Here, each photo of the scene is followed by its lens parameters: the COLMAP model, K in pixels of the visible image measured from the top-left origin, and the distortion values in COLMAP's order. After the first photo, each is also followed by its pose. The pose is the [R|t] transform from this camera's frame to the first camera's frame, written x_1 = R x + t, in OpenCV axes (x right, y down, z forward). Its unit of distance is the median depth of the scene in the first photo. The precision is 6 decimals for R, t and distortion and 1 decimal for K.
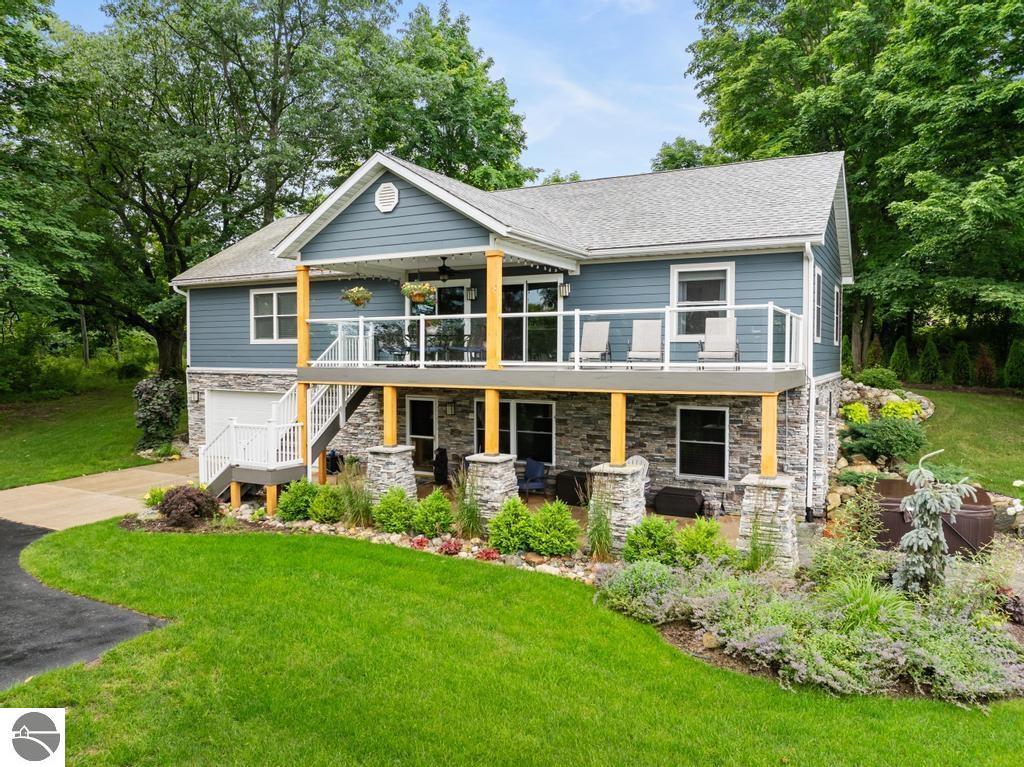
lens RADIAL K [[716.3, 0, 512.0], [0, 716.3, 383.5], [0, 0, 1]] dist [-0.033395, 0.001121]
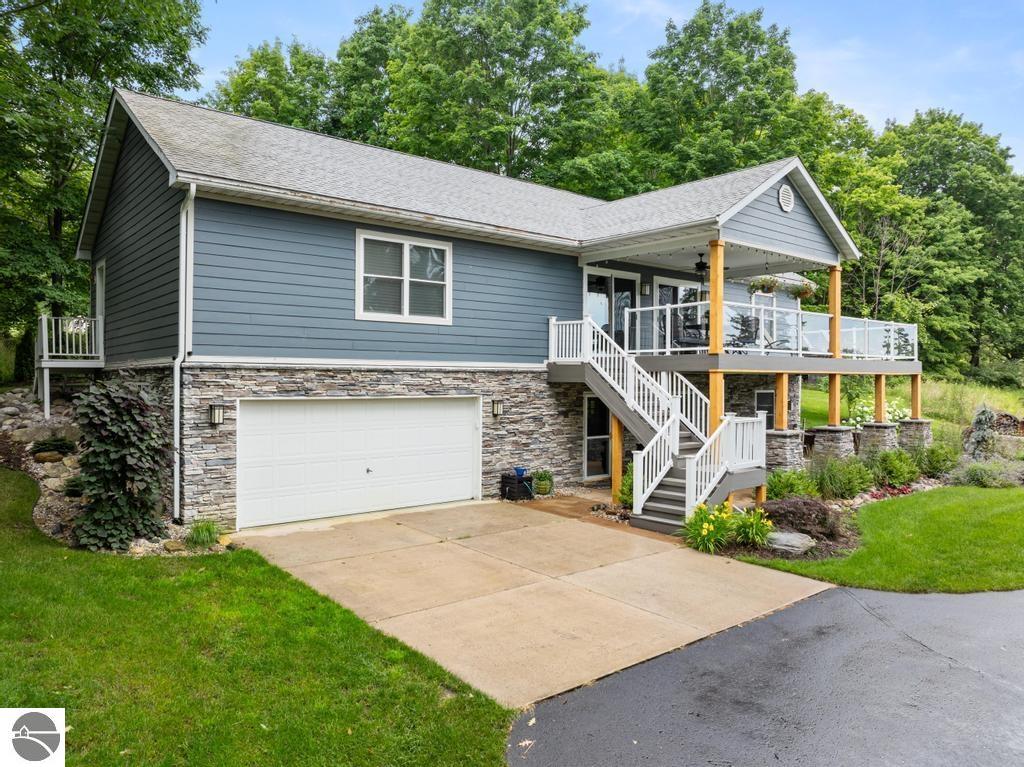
lens RADIAL K [[716.3, 0, 512.0], [0, 716.3, 383.5], [0, 0, 1]] dist [-0.033395, 0.001121]
pose [[0.367977, -0.006107, 0.929815, -1.224348], [0.036470, 0.999304, -0.007869, 0.011346], [-0.929119, 0.036806, 0.367944, 0.921394]]
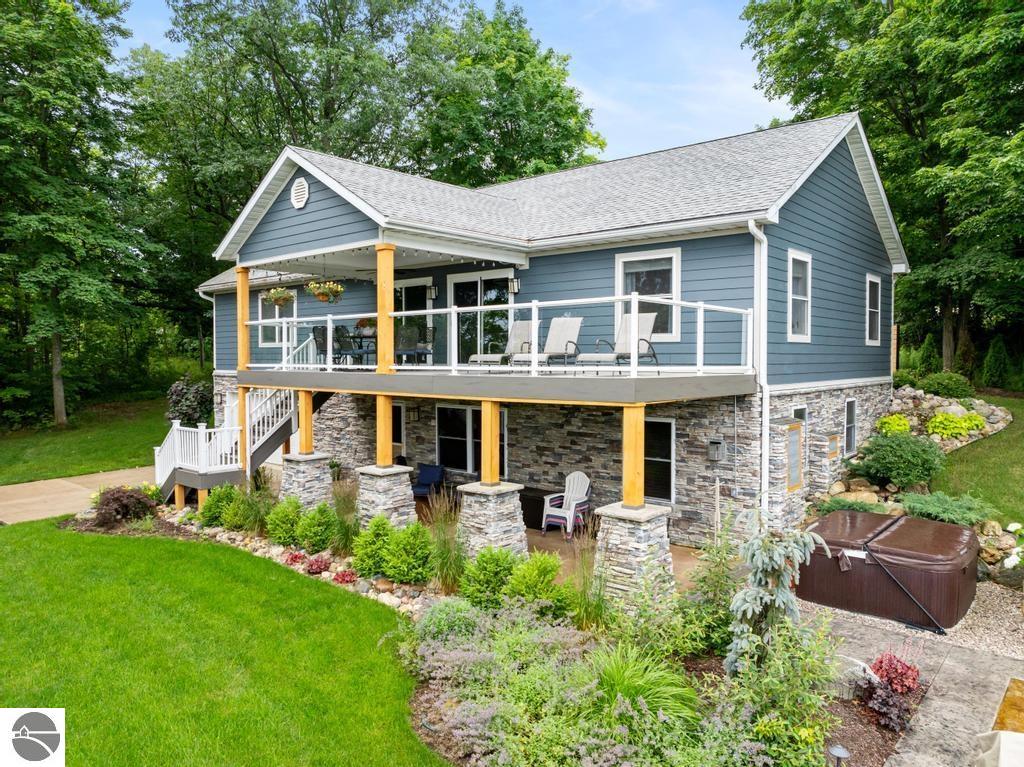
lens RADIAL K [[716.3, 0, 512.0], [0, 716.3, 383.5], [0, 0, 1]] dist [-0.033395, 0.001121]
pose [[0.976762, 0.005707, -0.214252, 0.283639], [-0.006558, 0.999973, -0.003263, -0.004262], [0.214228, 0.004593, 0.976773, 0.119801]]
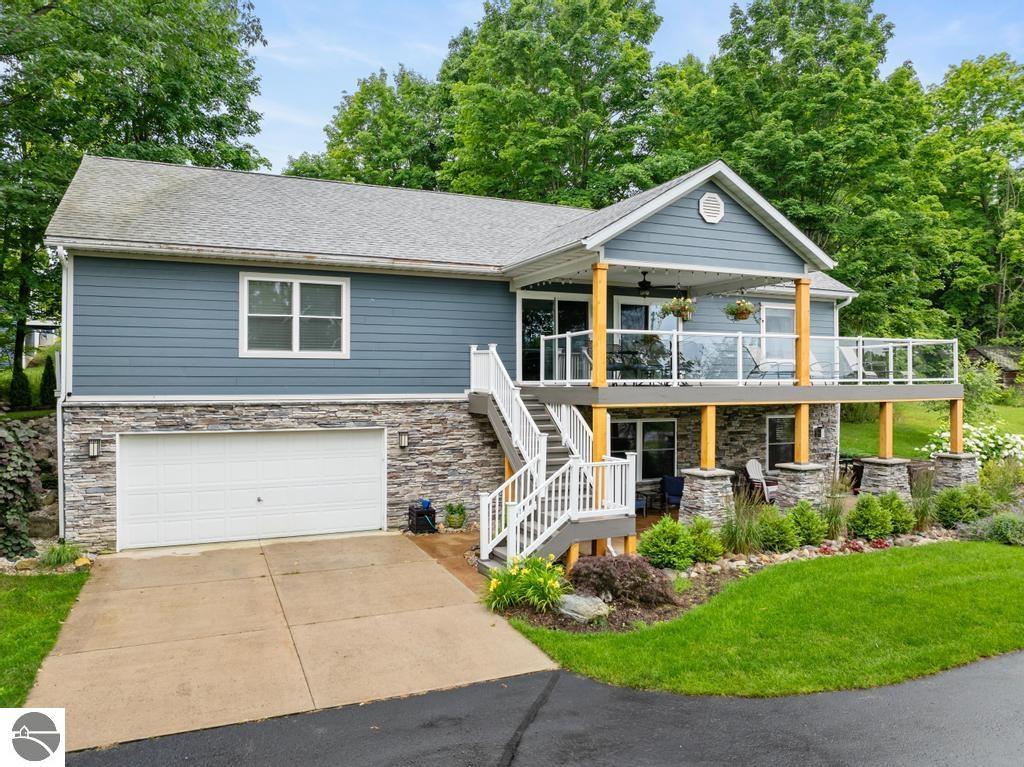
lens RADIAL K [[719.4, 0, 512.0], [0, 719.4, 383.5], [0, 0, 1]] dist [-0.039432, -0.000269]
pose [[0.608751, -0.004470, 0.793349, -1.011427], [0.034880, 0.999168, -0.021135, -0.013886], [-0.792594, 0.040538, 0.608400, 0.588850]]
